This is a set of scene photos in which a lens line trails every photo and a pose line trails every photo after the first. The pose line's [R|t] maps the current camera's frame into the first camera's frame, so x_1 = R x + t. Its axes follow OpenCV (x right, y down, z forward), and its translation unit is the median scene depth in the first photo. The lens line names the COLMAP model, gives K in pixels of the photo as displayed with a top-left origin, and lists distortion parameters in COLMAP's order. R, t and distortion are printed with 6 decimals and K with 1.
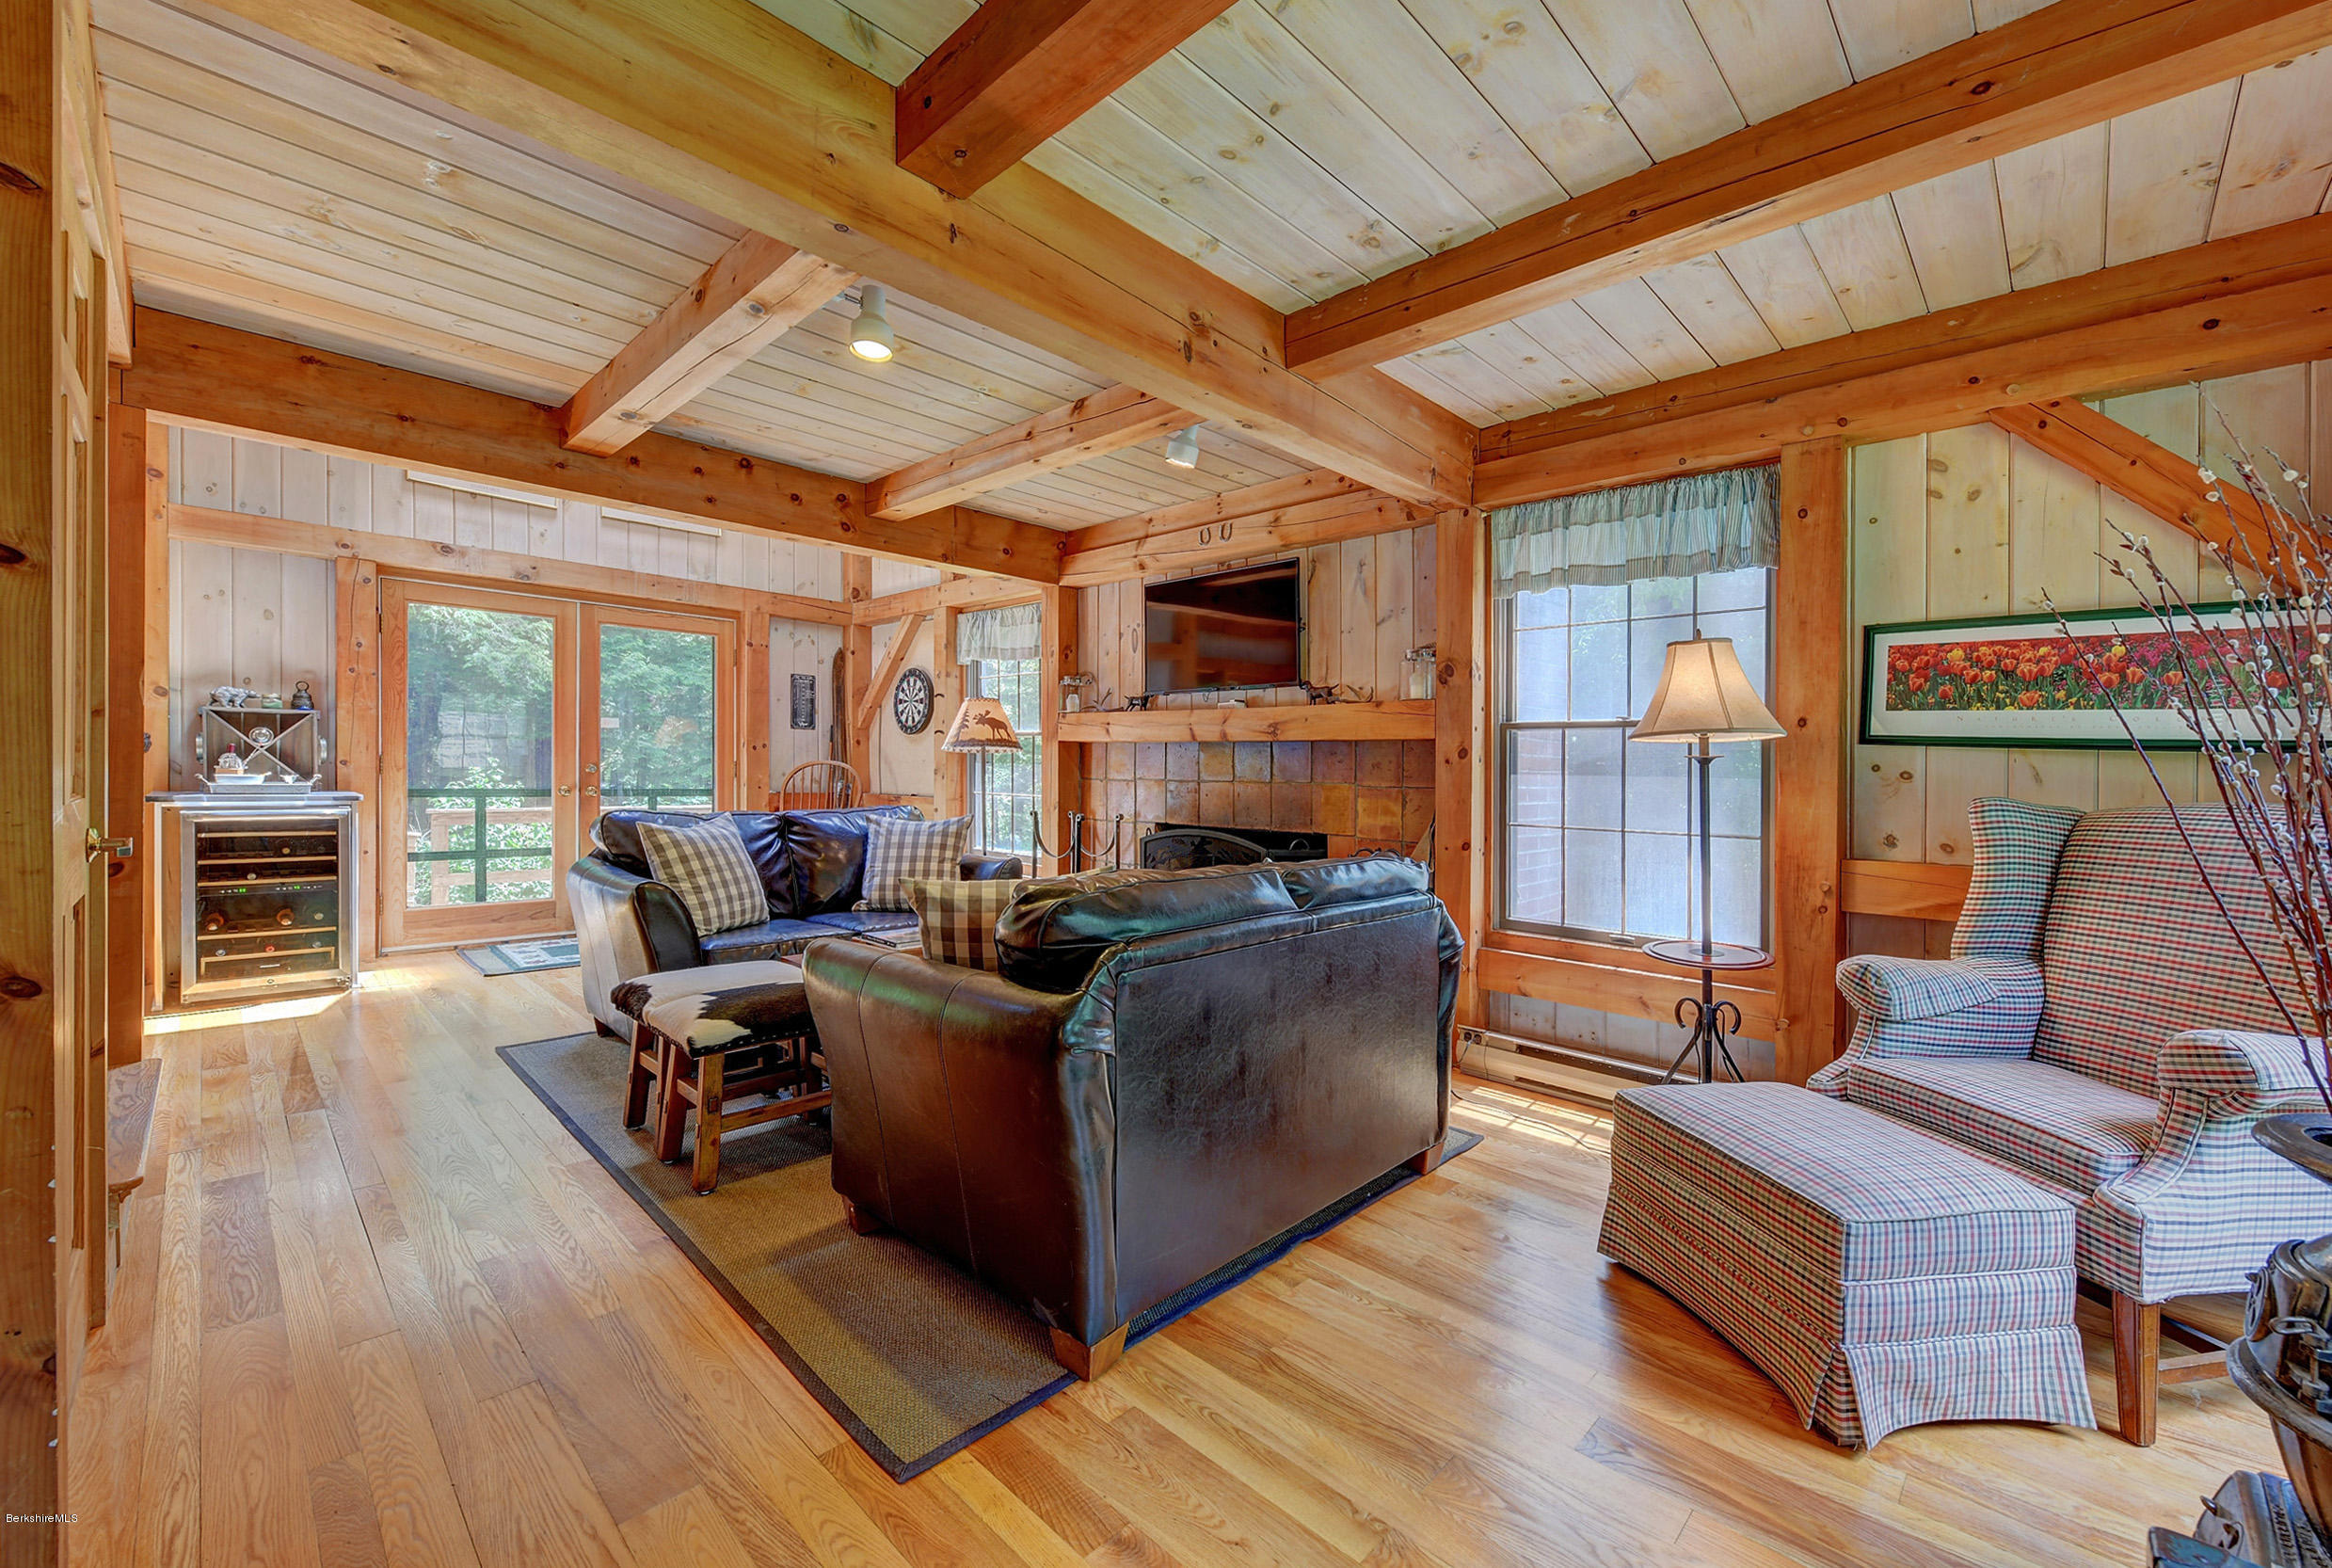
lens RADIAL K [[924.8, 0, 1206.4], [0, 924.8, 793.2], [0, 0, 1]] dist [-0.001114, -0.000103]
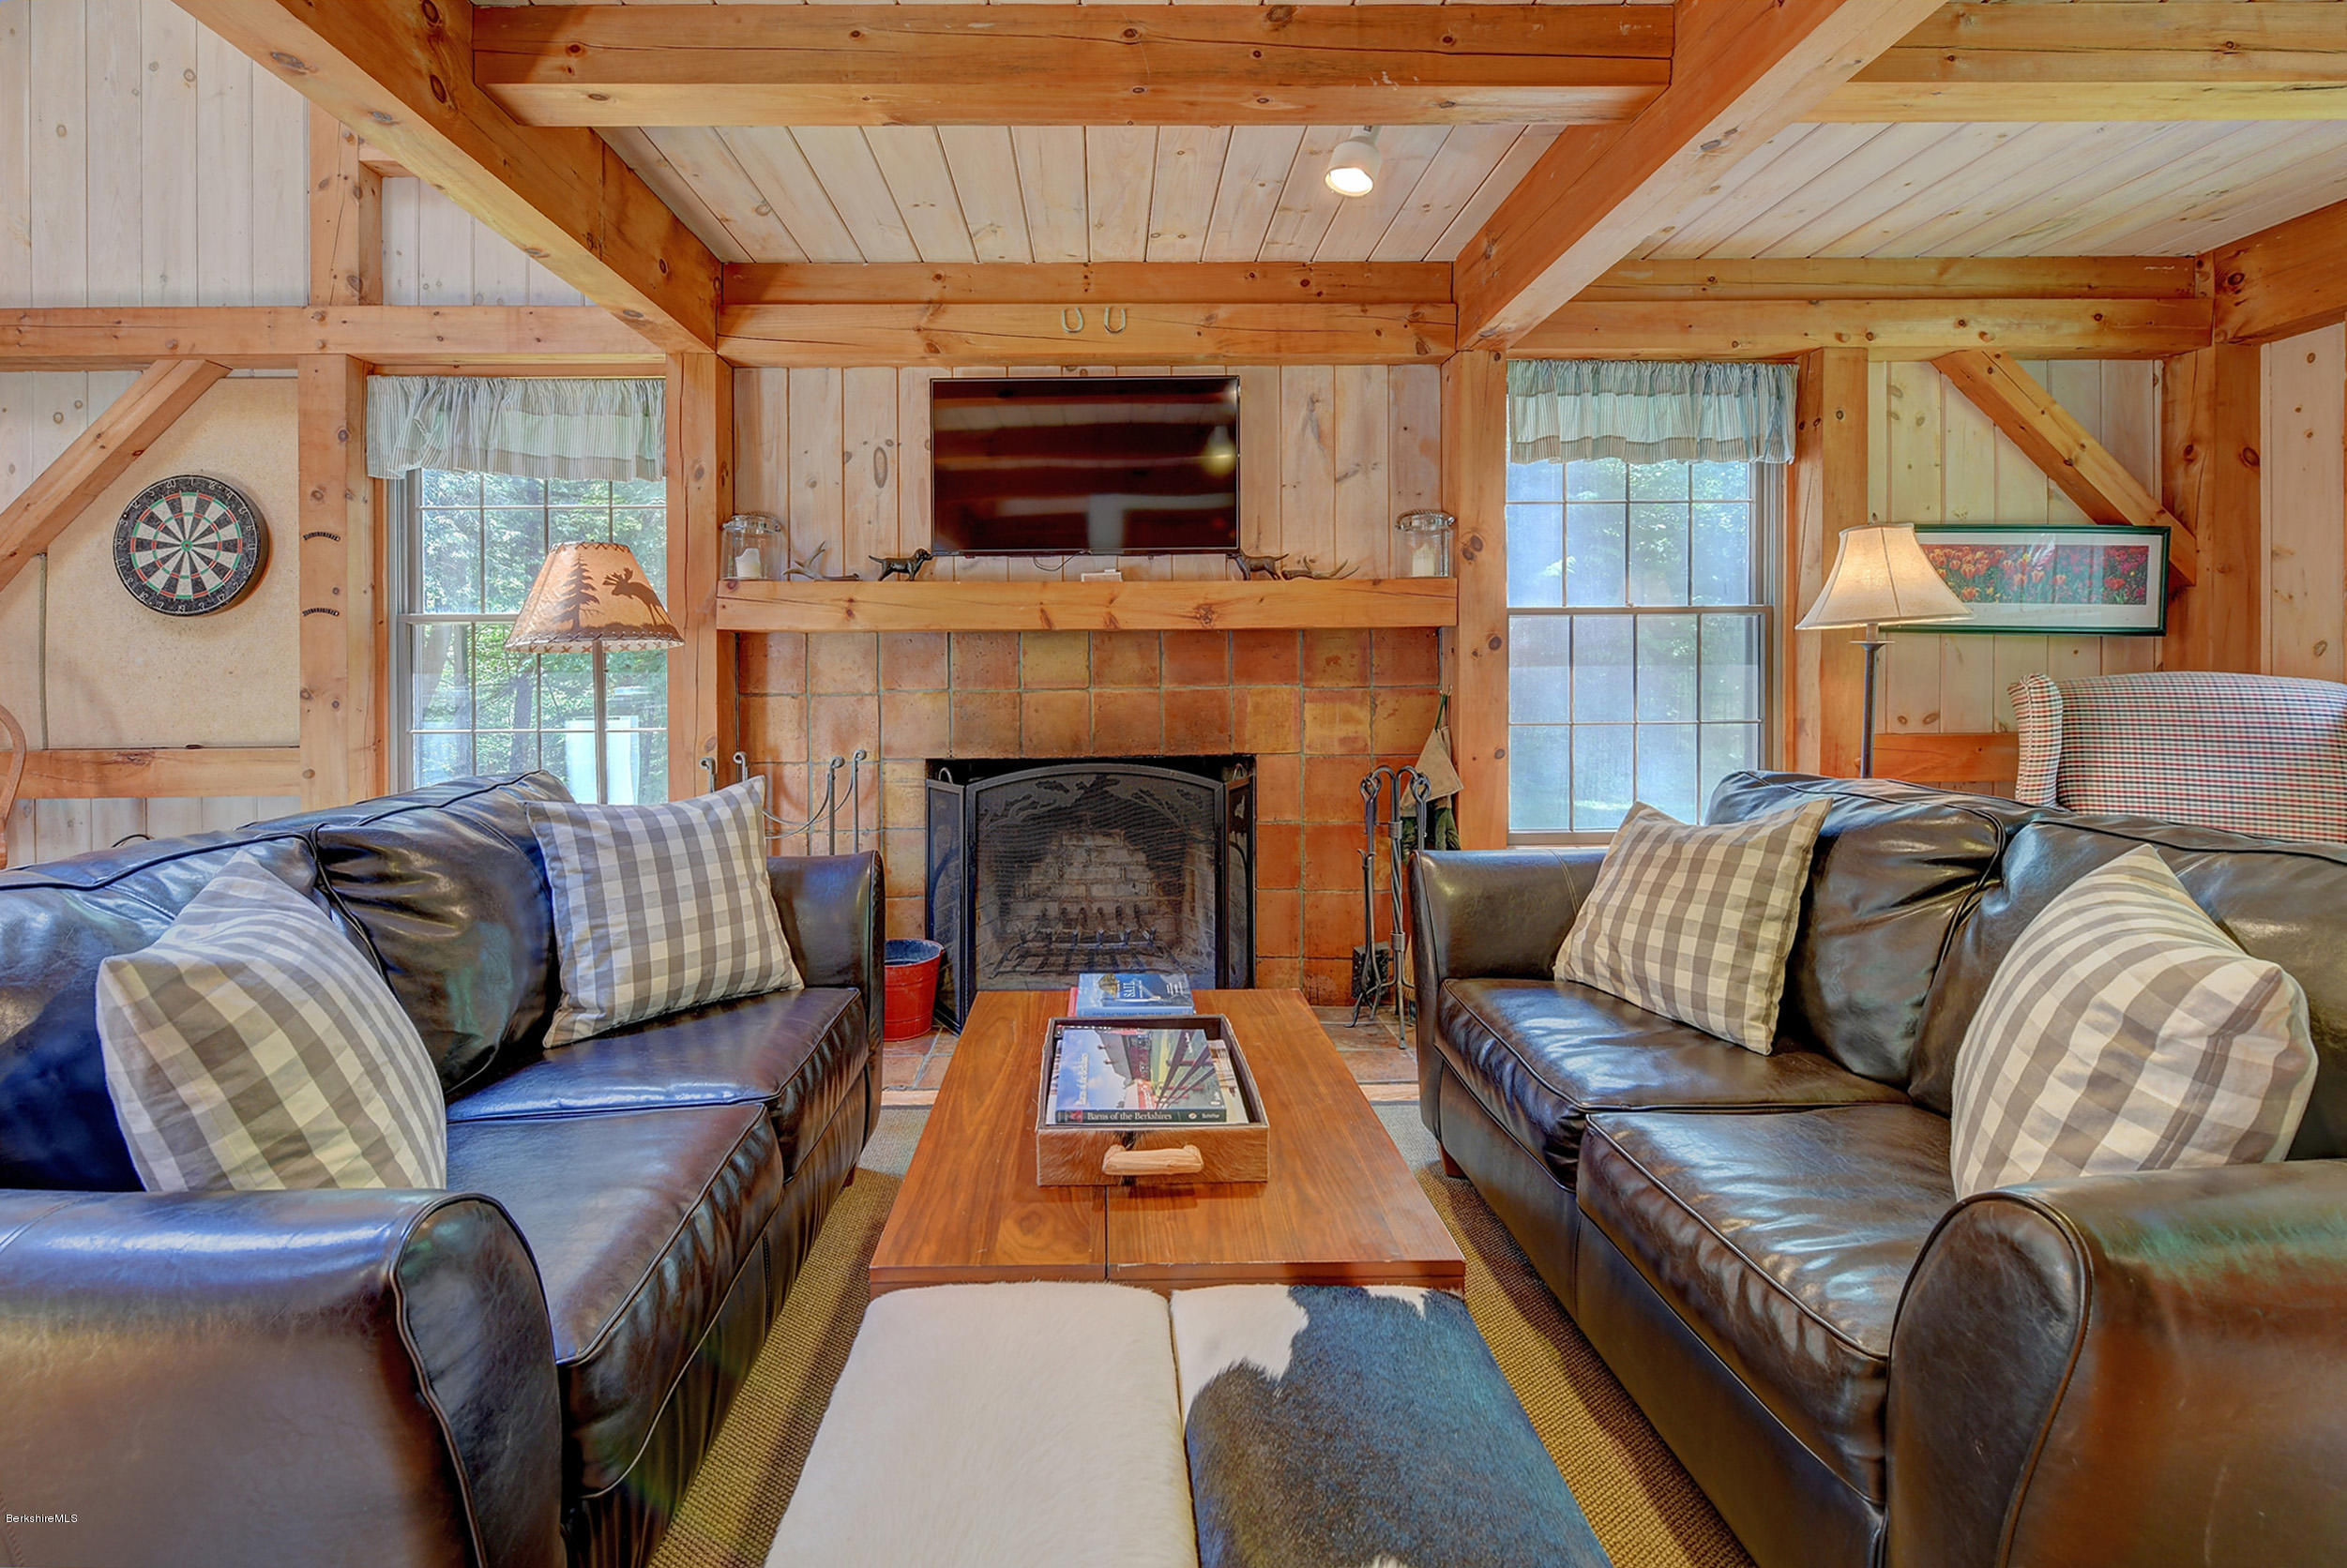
lens RADIAL K [[944.2, 0, 1171.3], [0, 944.2, 673.4], [0, 0, 1]] dist [0.001147, -0.000360]
pose [[0.726526, -0.028081, 0.686565, -0.450765], [0.040721, 0.999168, -0.002224, -0.022451], [-0.685932, 0.029574, 0.727065, 0.500062]]
